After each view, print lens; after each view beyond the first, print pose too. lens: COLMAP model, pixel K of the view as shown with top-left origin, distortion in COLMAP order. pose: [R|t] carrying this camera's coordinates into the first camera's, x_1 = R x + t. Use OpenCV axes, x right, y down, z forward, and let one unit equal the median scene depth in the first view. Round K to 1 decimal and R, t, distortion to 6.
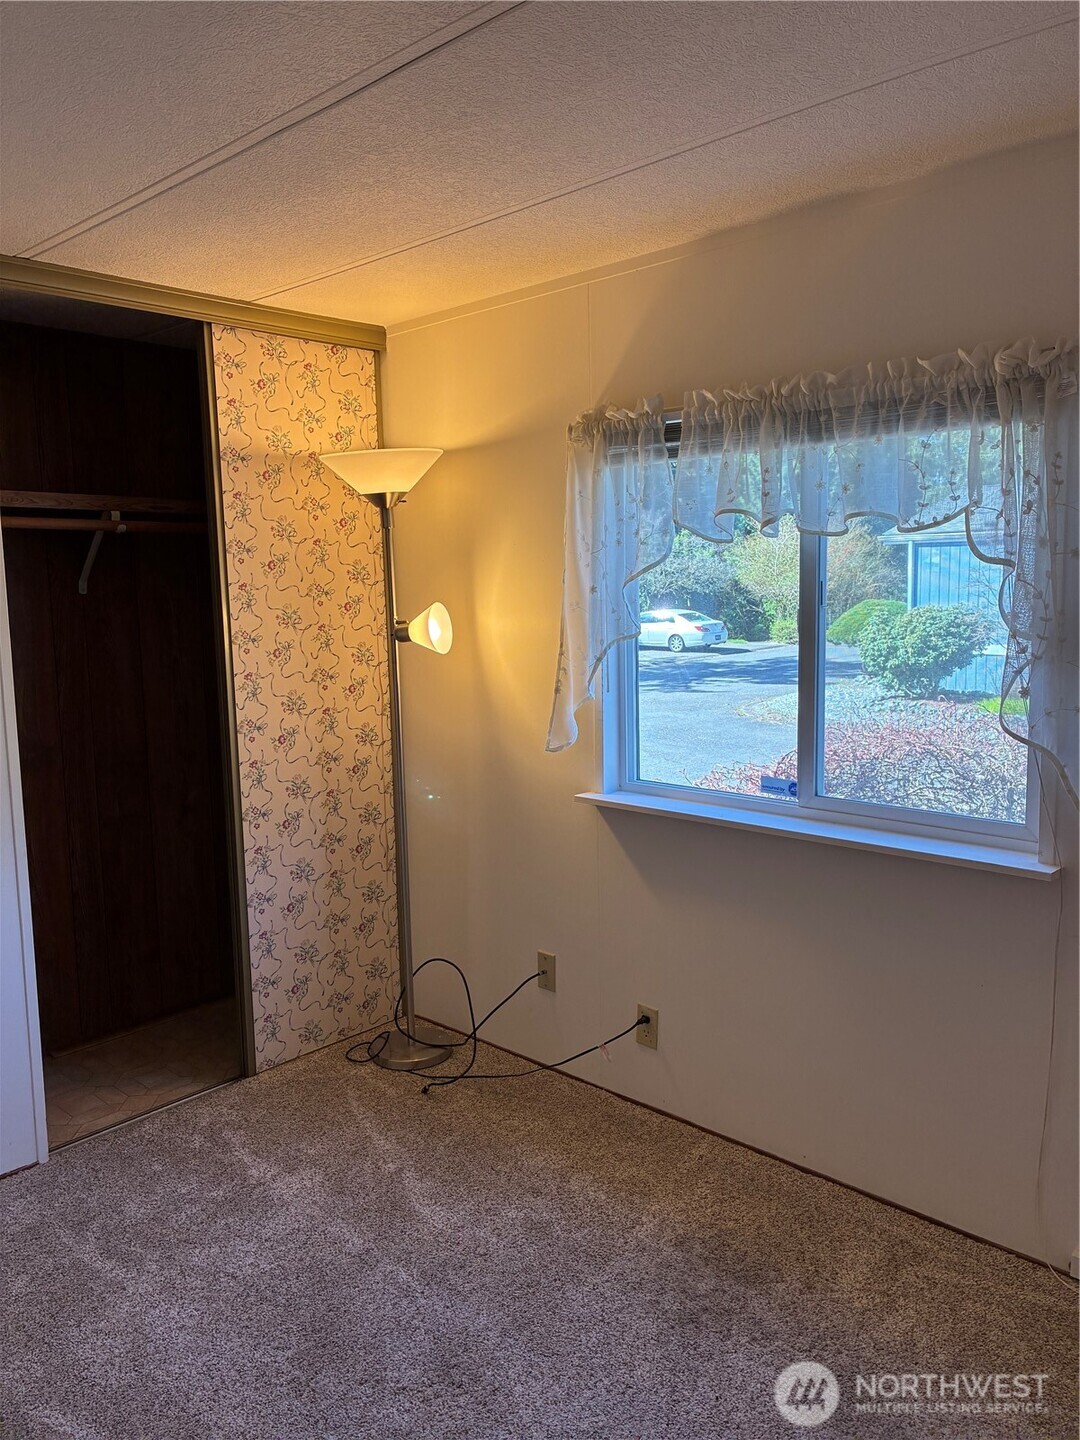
lens RADIAL K [[1102.6, 0, 542.6], [0, 1102.6, 711.4], [0, 0, 1]] dist [0.023558, -0.045108]
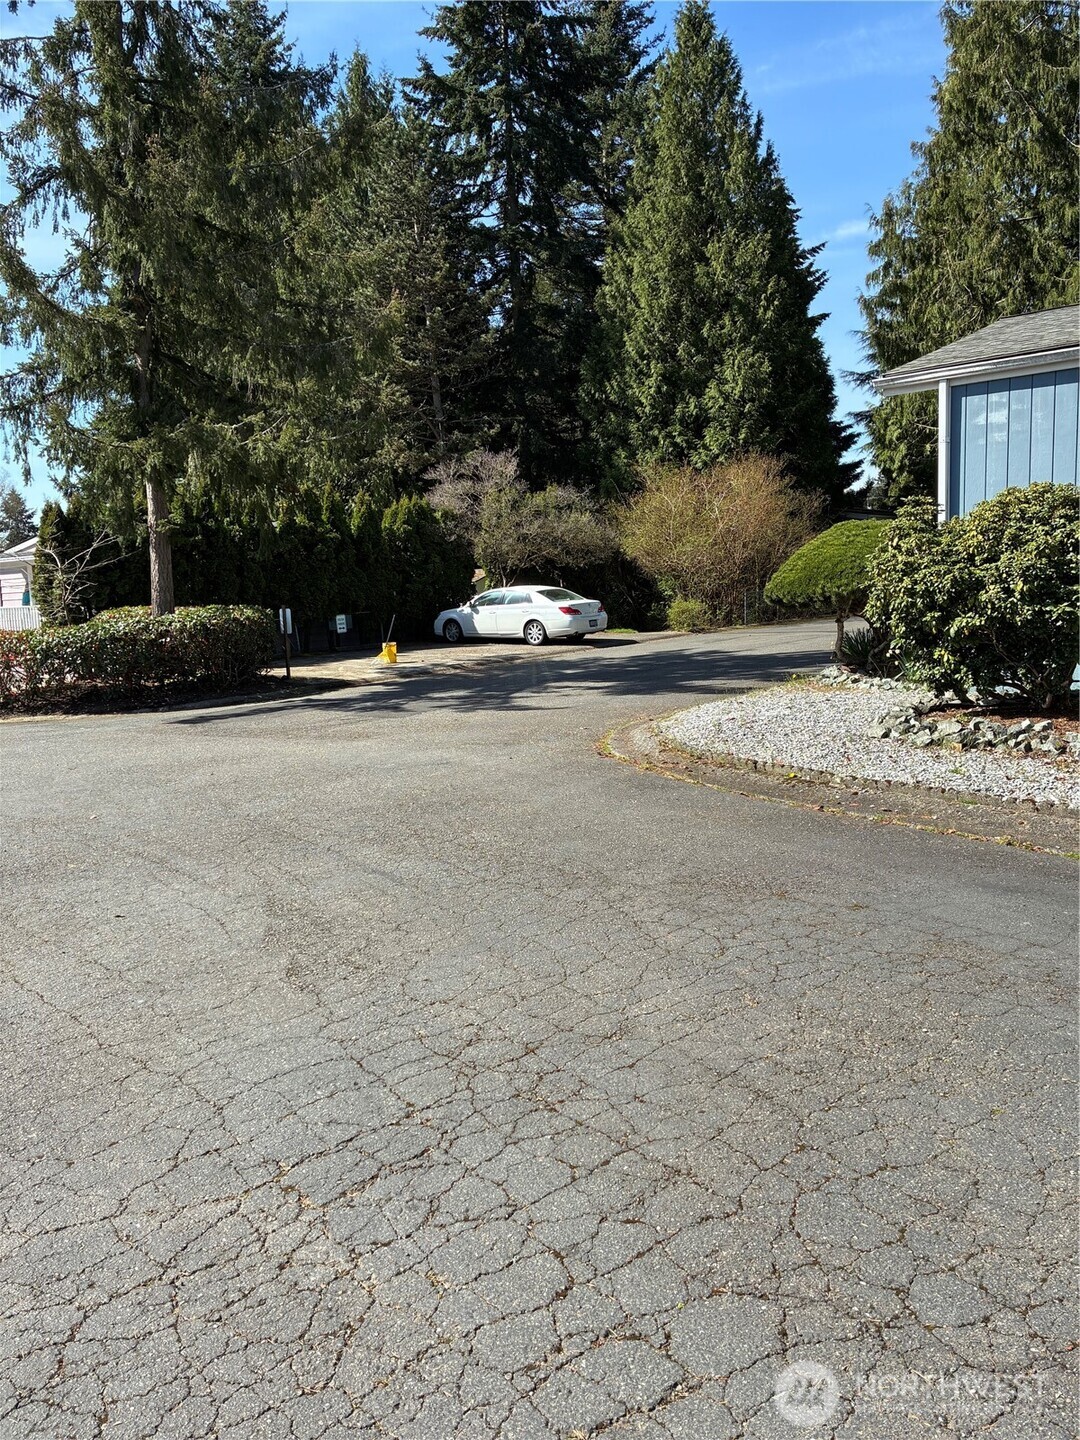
lens RADIAL K [[1102.6, 0, 542.6], [0, 1102.6, 711.4], [0, 0, 1]] dist [0.023558, -0.045108]
pose [[0.995912, -0.025037, 0.086793, 0.064734], [0.025771, 0.999641, -0.007357, -0.006642], [-0.086577, 0.009564, 0.996199, 0.305723]]
